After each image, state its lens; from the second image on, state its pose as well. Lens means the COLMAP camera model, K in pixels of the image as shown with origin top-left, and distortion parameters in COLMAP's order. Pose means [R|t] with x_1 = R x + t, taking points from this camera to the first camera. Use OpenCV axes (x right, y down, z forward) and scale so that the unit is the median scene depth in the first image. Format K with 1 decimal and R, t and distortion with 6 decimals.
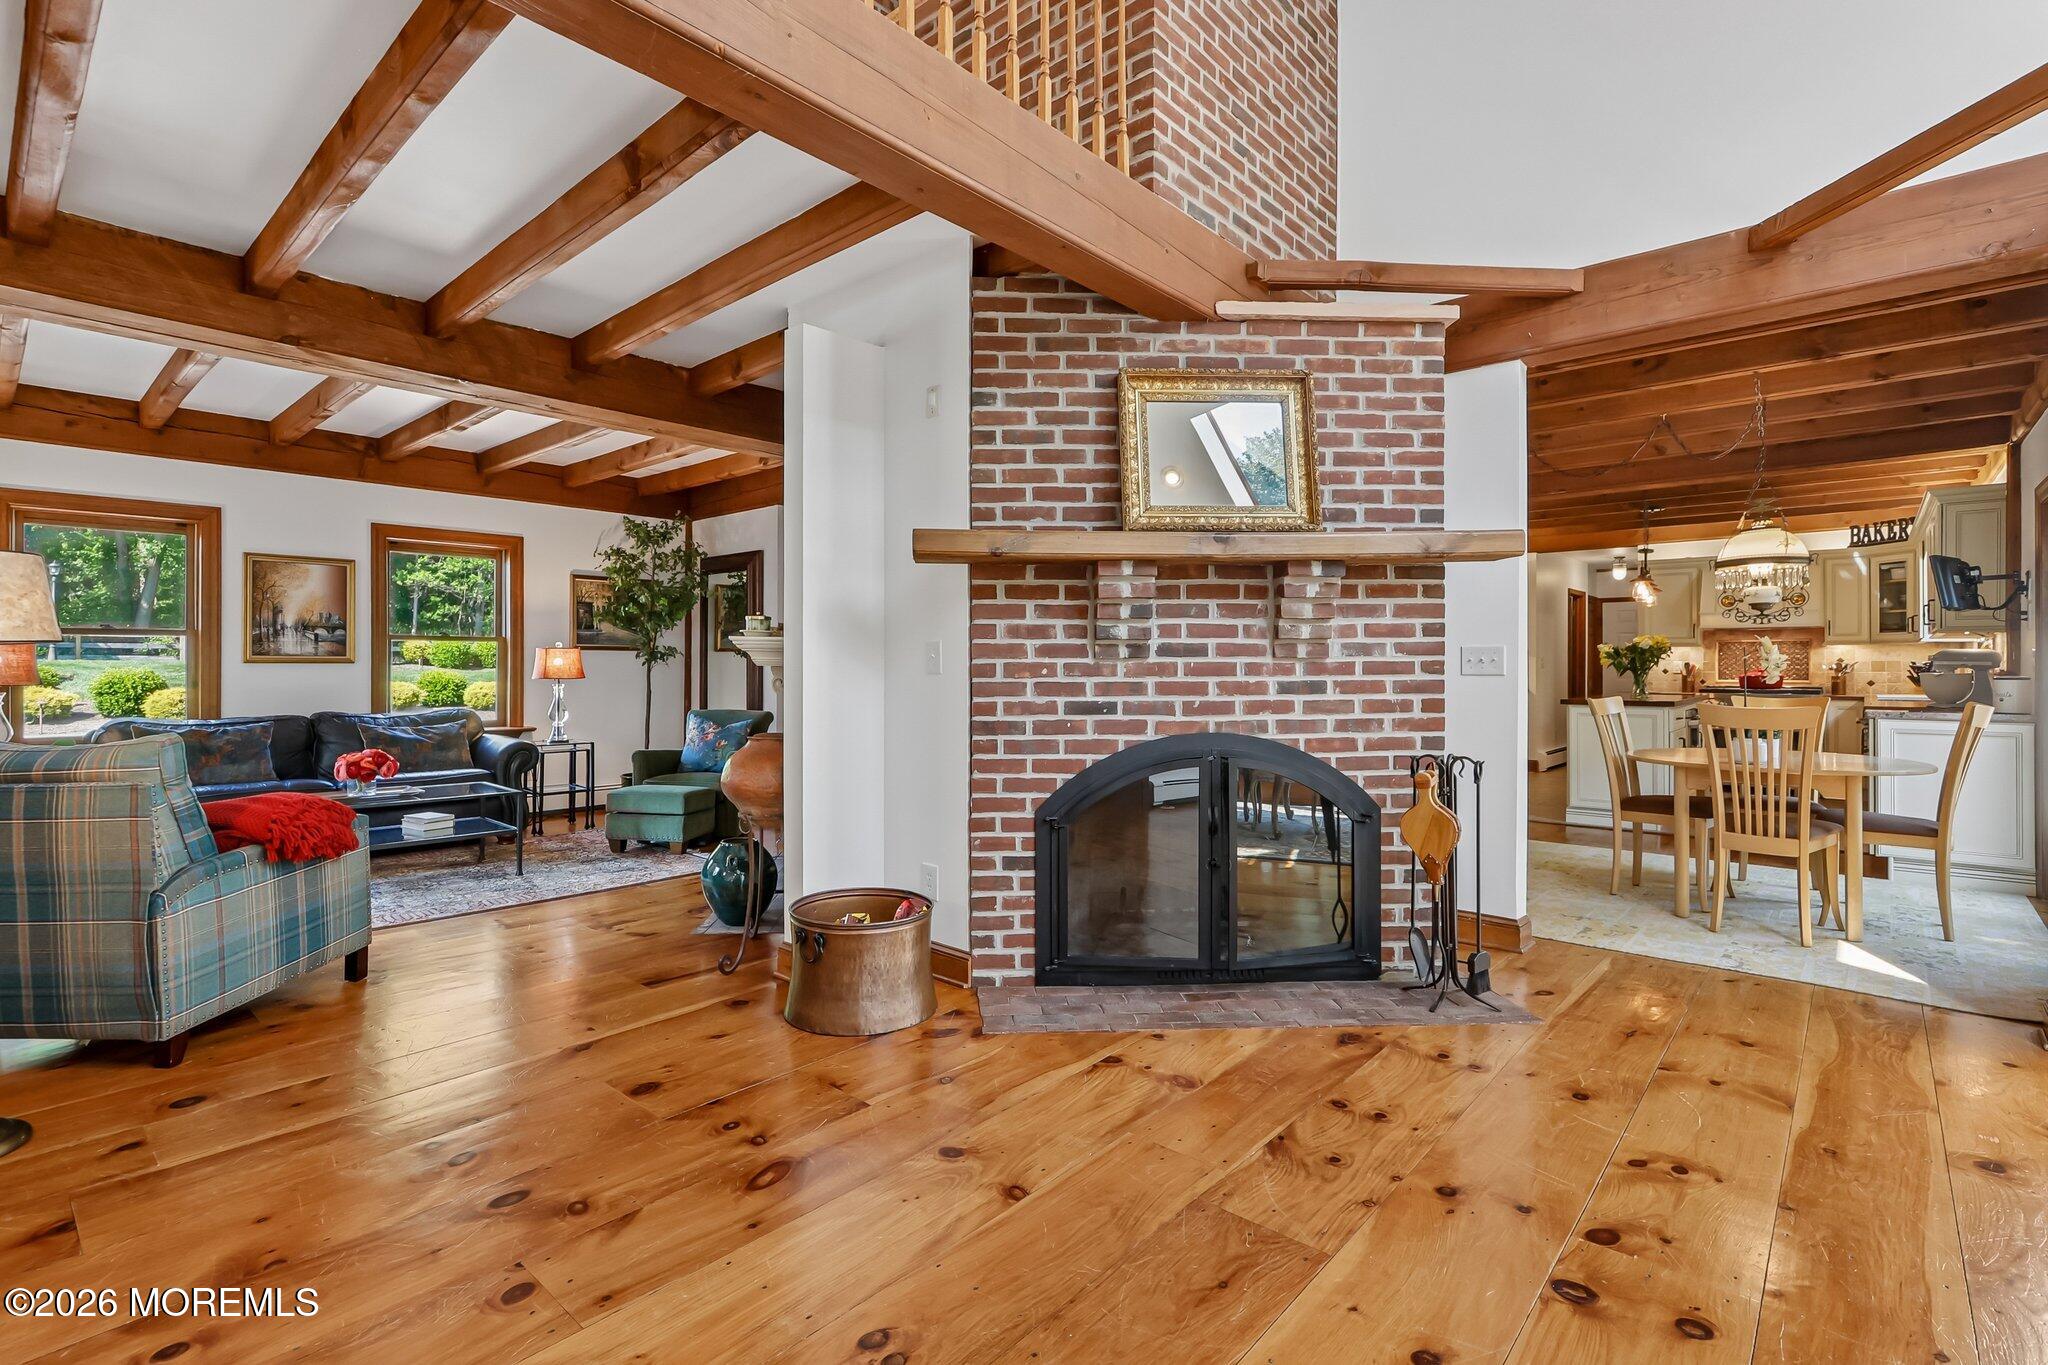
lens RADIAL K [[967.6, 0, 1030.2], [0, 967.6, 666.8], [0, 0, 1]] dist [-0.003666, 0.001226]
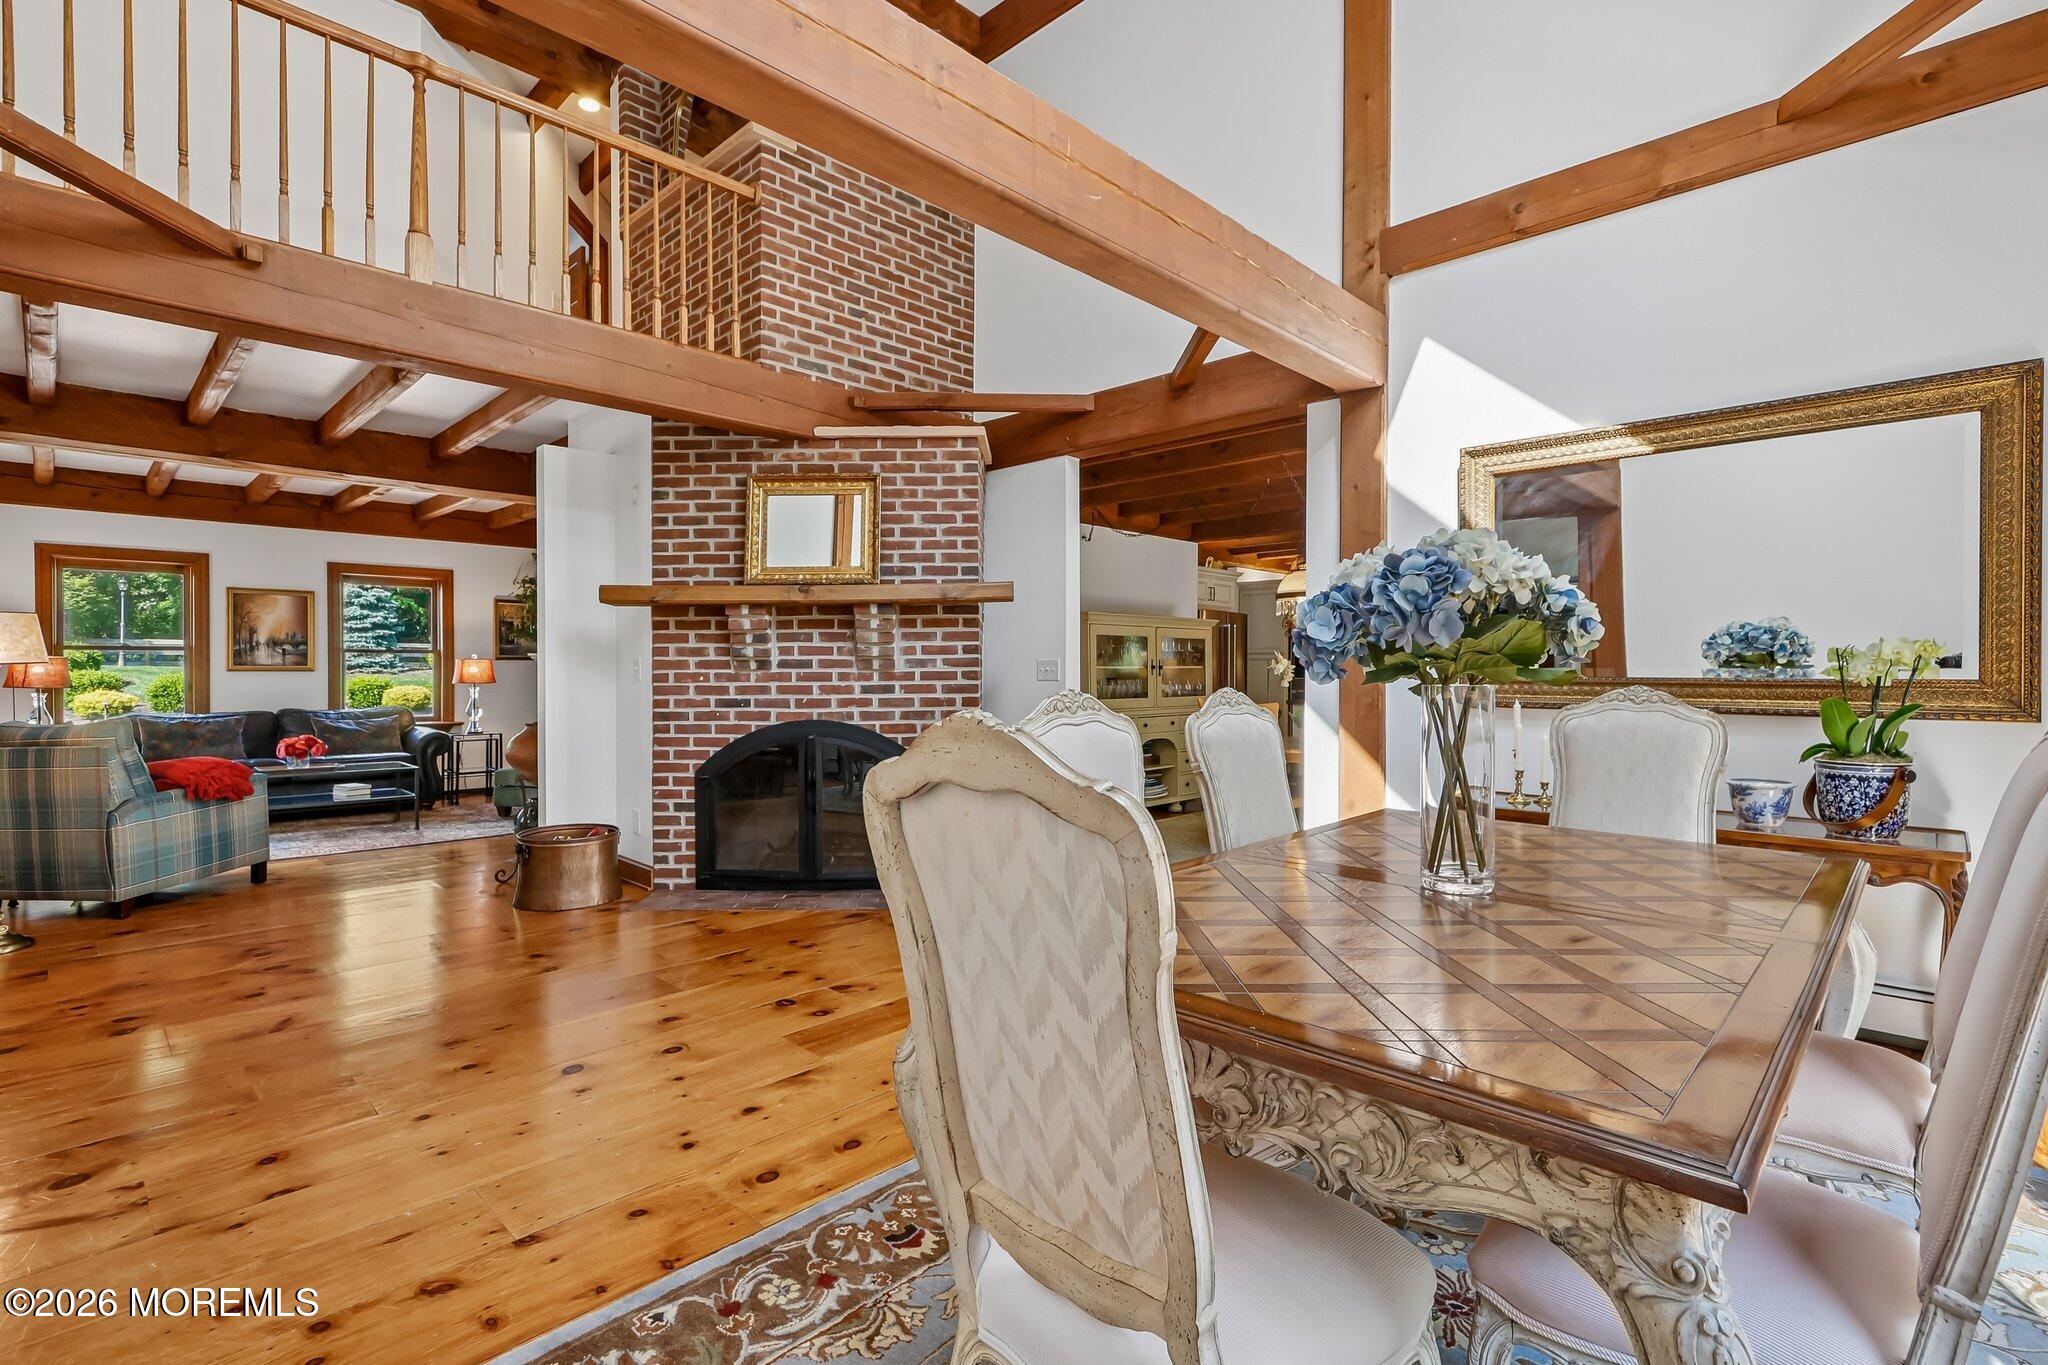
lens RADIAL K [[952.4, 0, 1009.8], [0, 952.4, 678.1], [0, 0, 1]] dist [-0.000734, 0.001580]
pose [[0.998875, -0.001314, -0.047396, 0.554601], [0.001725, 0.999961, 0.008631, -0.007528], [0.047382, -0.008703, 0.998839, -0.436448]]
